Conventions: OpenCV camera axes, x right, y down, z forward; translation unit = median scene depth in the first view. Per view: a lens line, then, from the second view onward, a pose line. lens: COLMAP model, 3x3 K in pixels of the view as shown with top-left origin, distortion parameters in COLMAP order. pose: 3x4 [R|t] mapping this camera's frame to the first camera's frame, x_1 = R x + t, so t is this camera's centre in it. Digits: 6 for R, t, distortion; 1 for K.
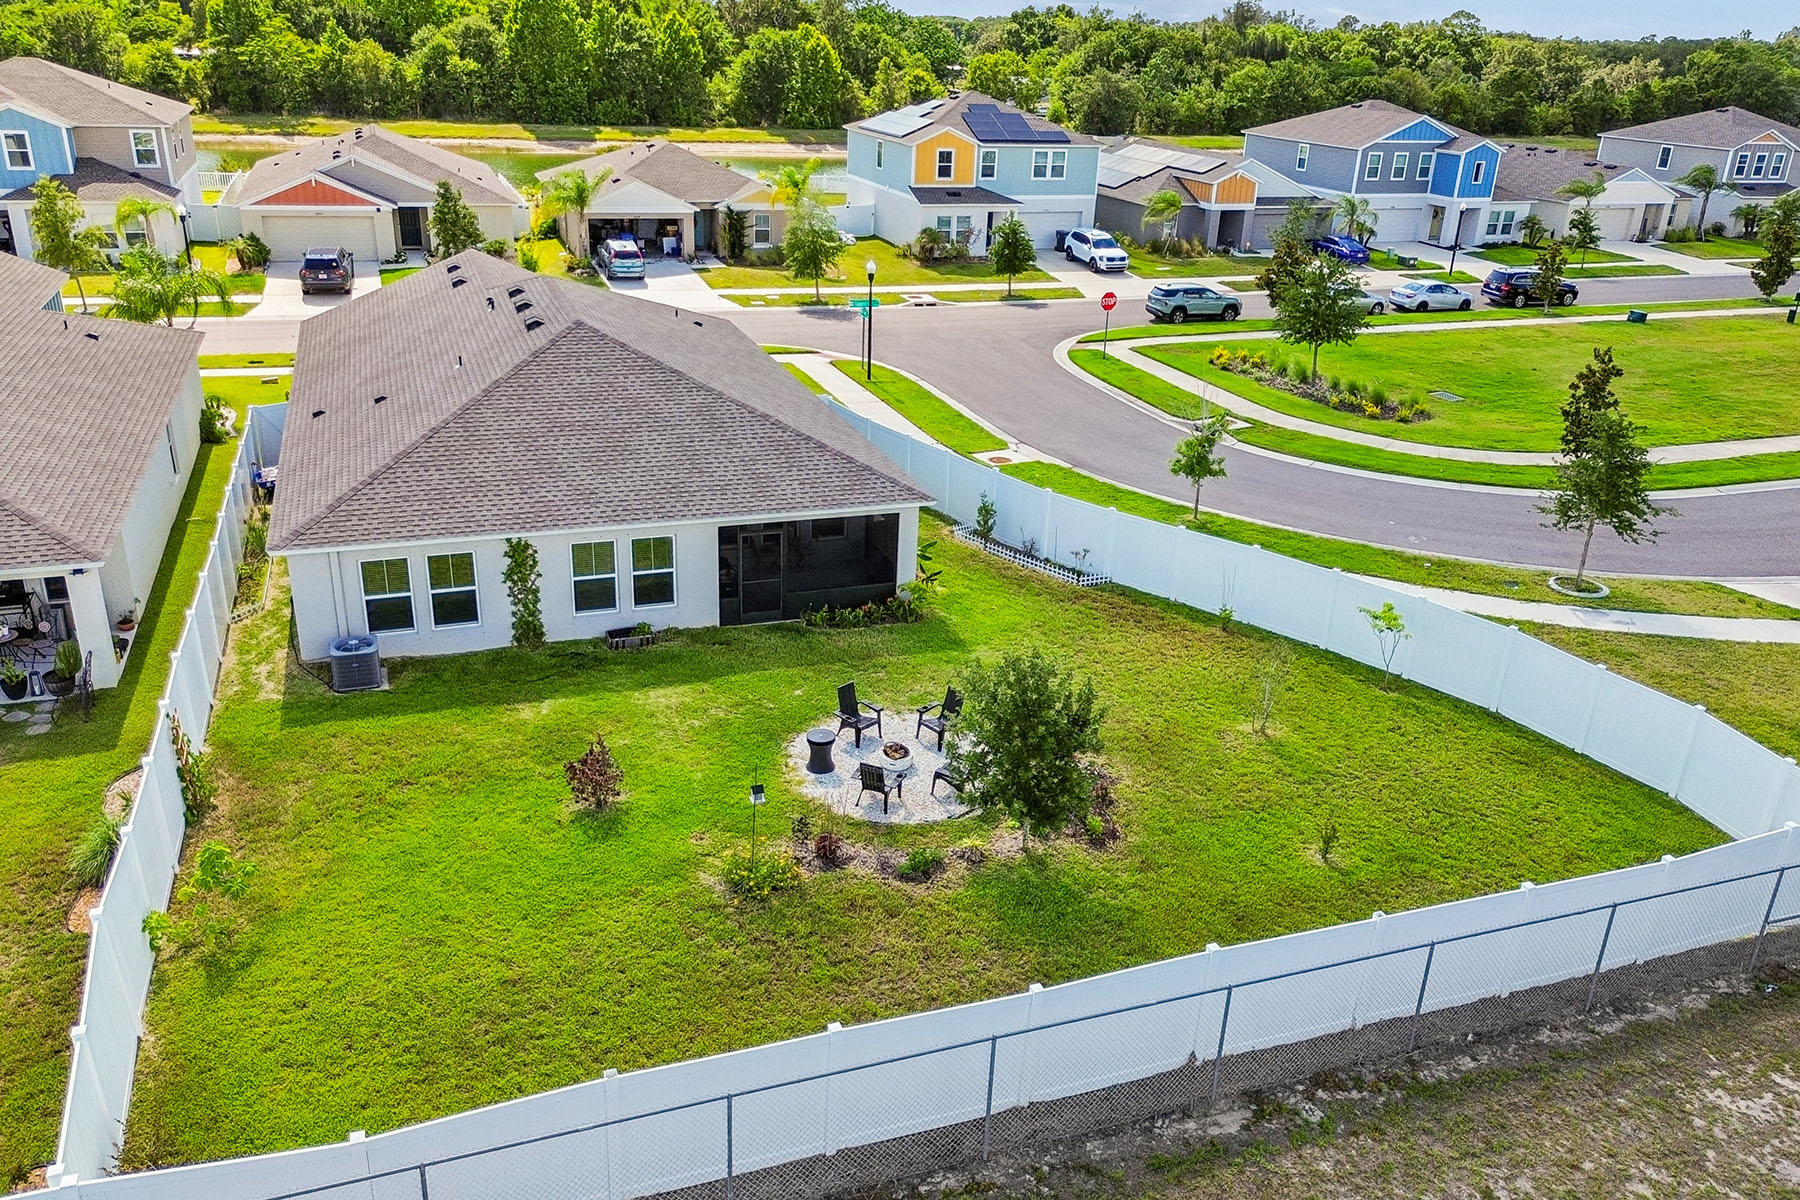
lens RADIAL K [[1322.4, 0, 900.0], [0, 1322.4, 600.0], [0, 0, 1]] dist [0.089942, -0.118633]
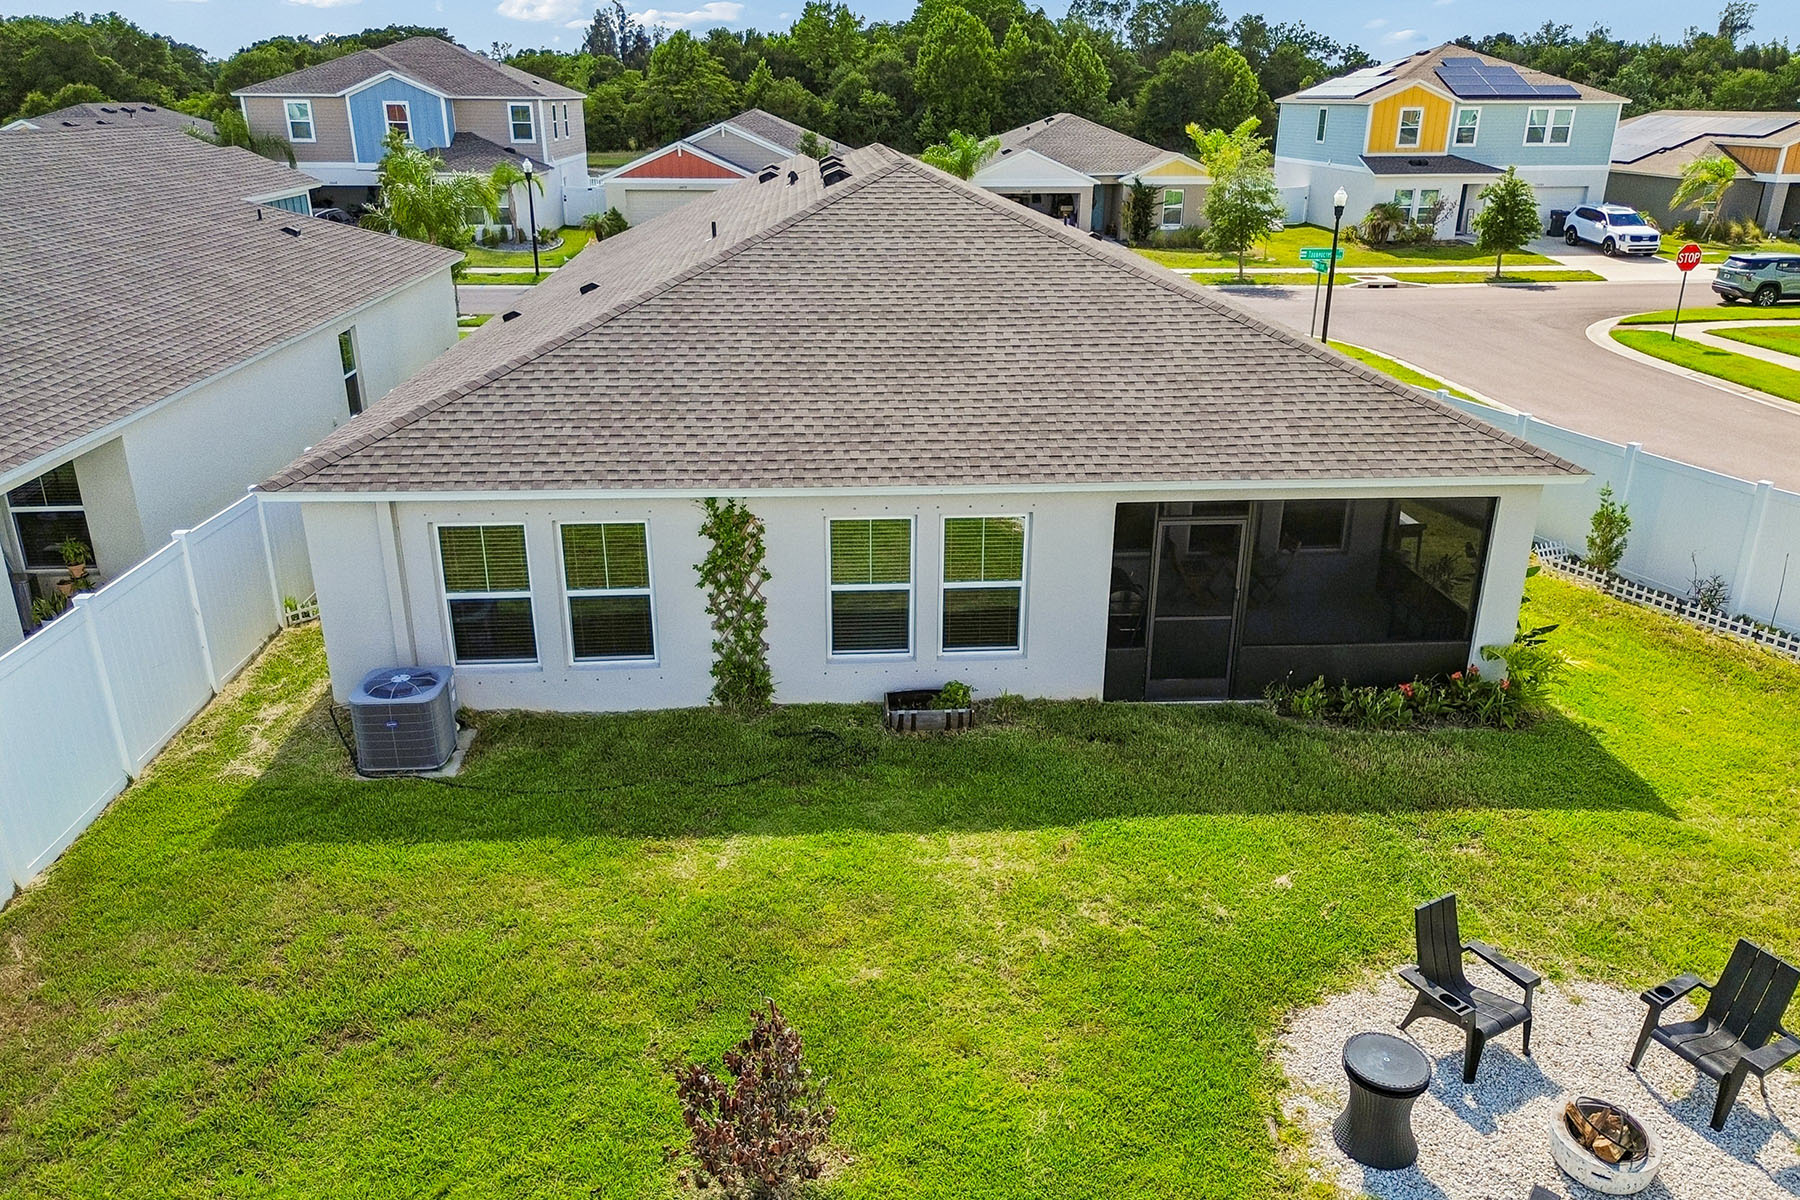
lens RADIAL K [[1322.4, 0, 900.0], [0, 1322.4, 600.0], [0, 0, 1]] dist [0.089942, -0.118633]
pose [[0.960212, 0.067476, -0.270999, -0.076582], [-0.076165, 0.996860, -0.021664, -0.001973], [0.268686, 0.041443, 0.962336, 0.490778]]
